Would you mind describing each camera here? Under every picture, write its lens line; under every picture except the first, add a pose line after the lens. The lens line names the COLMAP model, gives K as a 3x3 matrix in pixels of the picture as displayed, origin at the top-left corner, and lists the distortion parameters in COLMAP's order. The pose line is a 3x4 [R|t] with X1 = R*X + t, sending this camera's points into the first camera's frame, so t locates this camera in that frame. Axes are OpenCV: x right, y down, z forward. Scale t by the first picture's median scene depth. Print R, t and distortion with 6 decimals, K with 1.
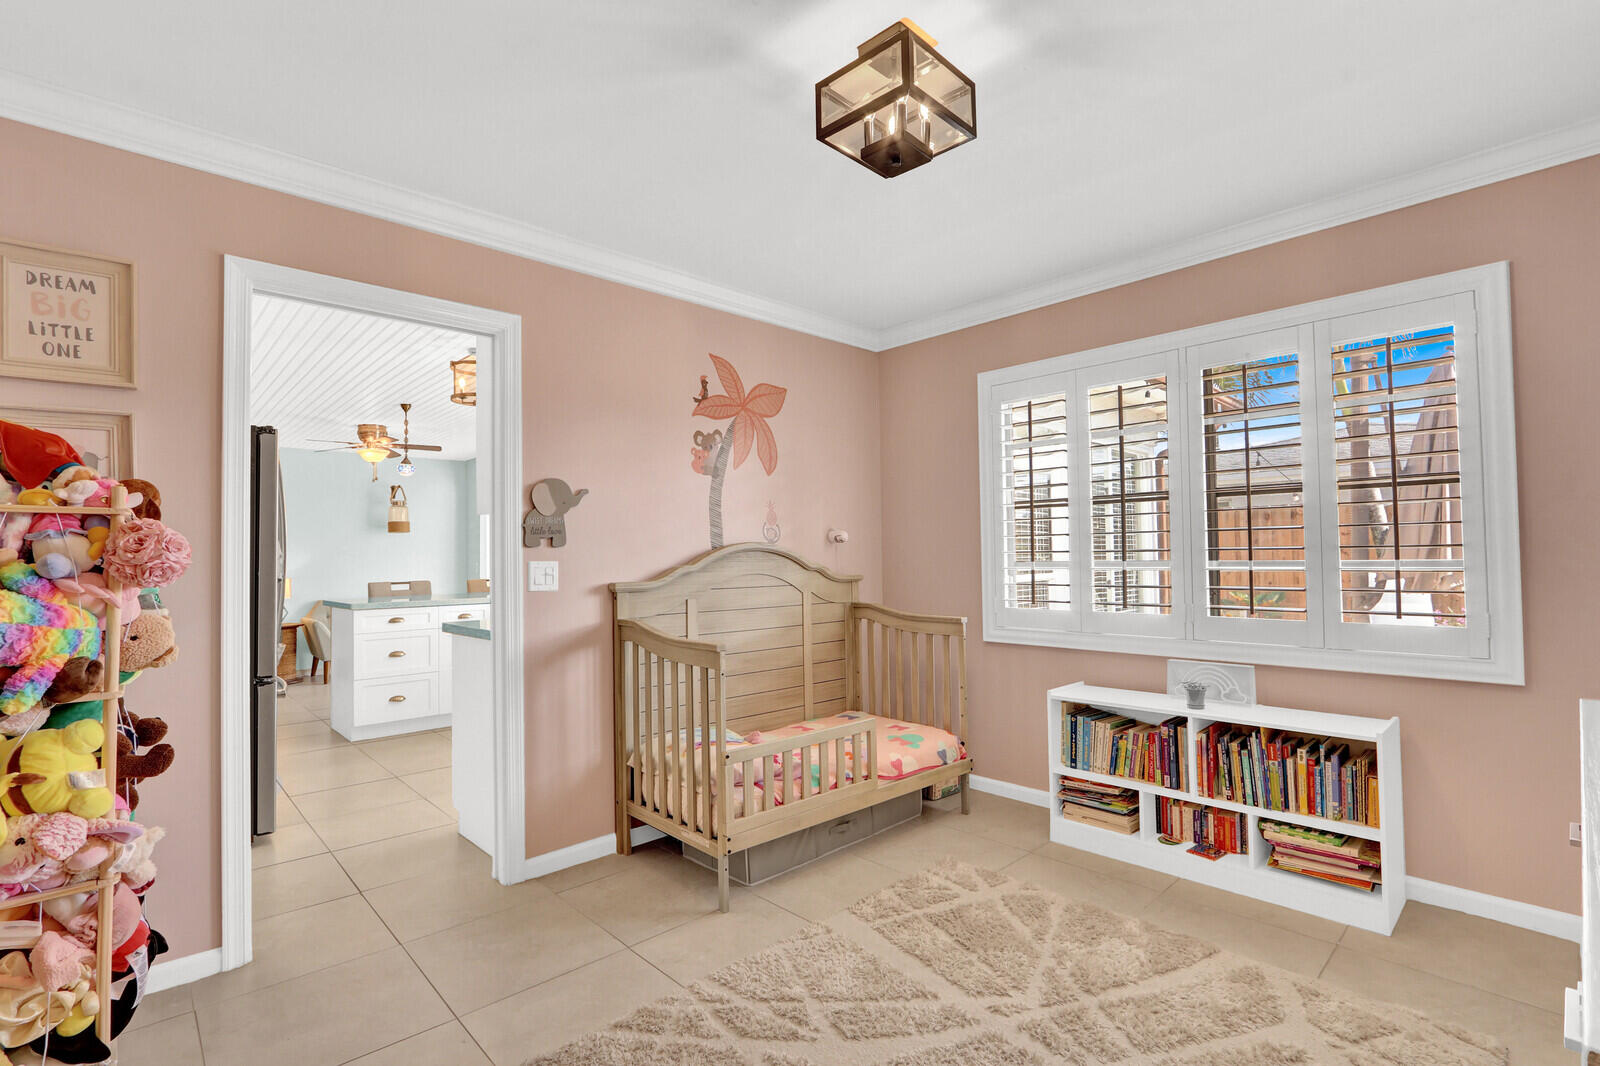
lens RADIAL K [[750.1, 0, 800.0], [0, 750.1, 533.0], [0, 0, 1]] dist [-0.015827, -0.000233]
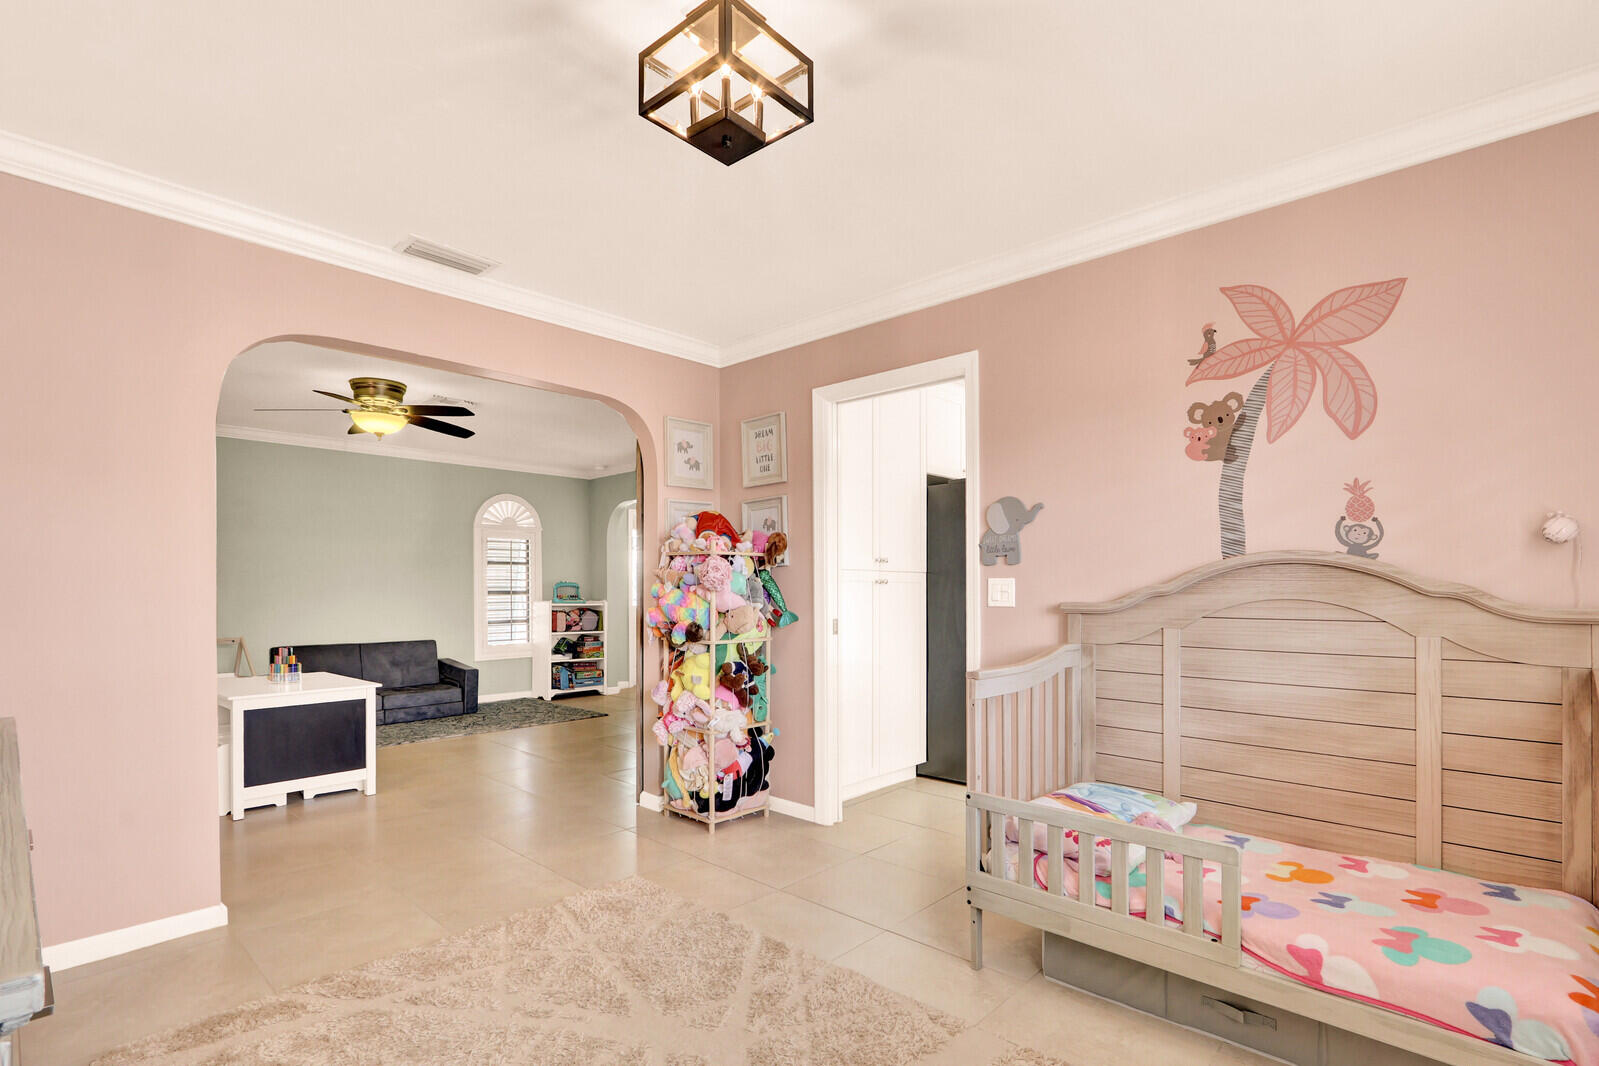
lens RADIAL K [[766.9, 0, 797.6], [0, 766.9, 586.6], [0, 0, 1]] dist [-0.004058, -0.000509]
pose [[0.059205, 0.012459, -0.998168, 0.598425], [0.034390, 0.999303, 0.014513, 0.019960], [0.997653, -0.035187, 0.058735, 0.558787]]
